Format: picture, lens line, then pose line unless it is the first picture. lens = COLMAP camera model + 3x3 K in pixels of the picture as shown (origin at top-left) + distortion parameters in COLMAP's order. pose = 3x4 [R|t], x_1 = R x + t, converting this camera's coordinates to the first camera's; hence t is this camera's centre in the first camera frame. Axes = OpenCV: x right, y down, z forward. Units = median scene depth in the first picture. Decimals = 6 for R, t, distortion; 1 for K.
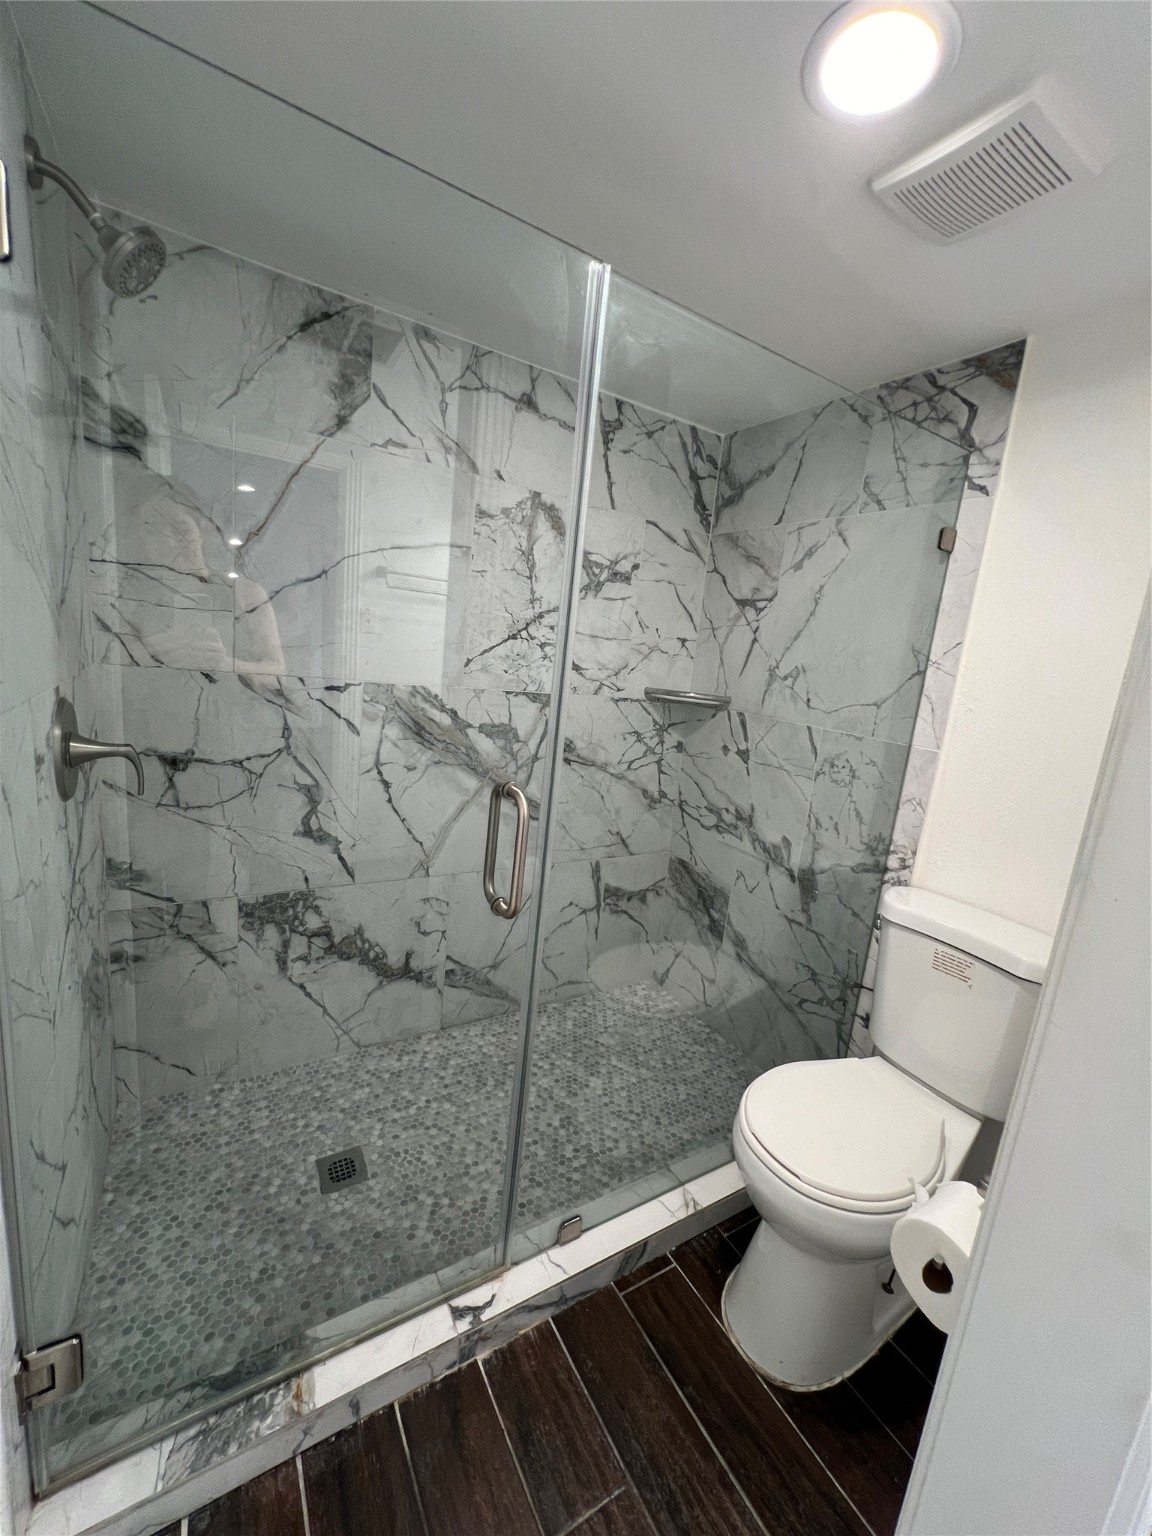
lens RADIAL K [[616.6, 0, 581.1], [0, 616.6, 764.5], [0, 0, 1]] dist [-0.001139, 0.000101]
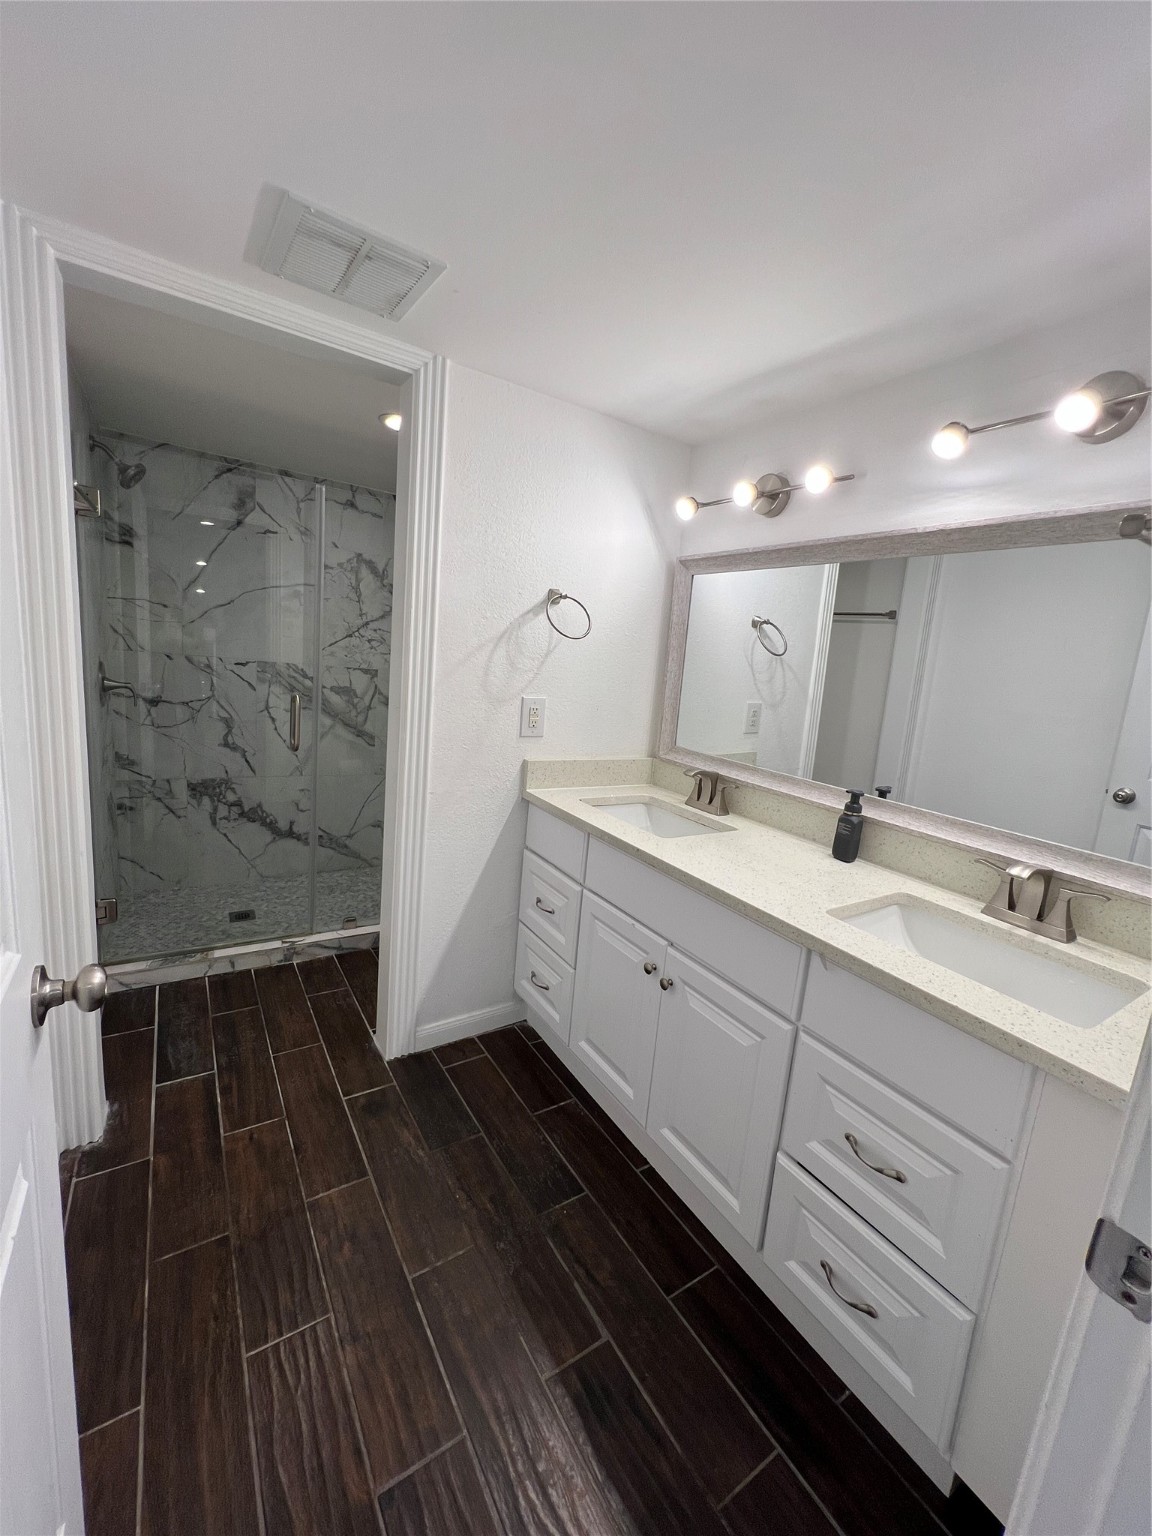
lens RADIAL K [[618.9, 0, 579.9], [0, 618.9, 764.0], [0, 0, 1]] dist [-0.001288, 0.001248]
pose [[0.999563, -0.012968, 0.026562, 0.528340], [0.013245, 0.999860, -0.010257, 0.195297], [-0.026425, 0.010605, 0.999595, -0.815518]]
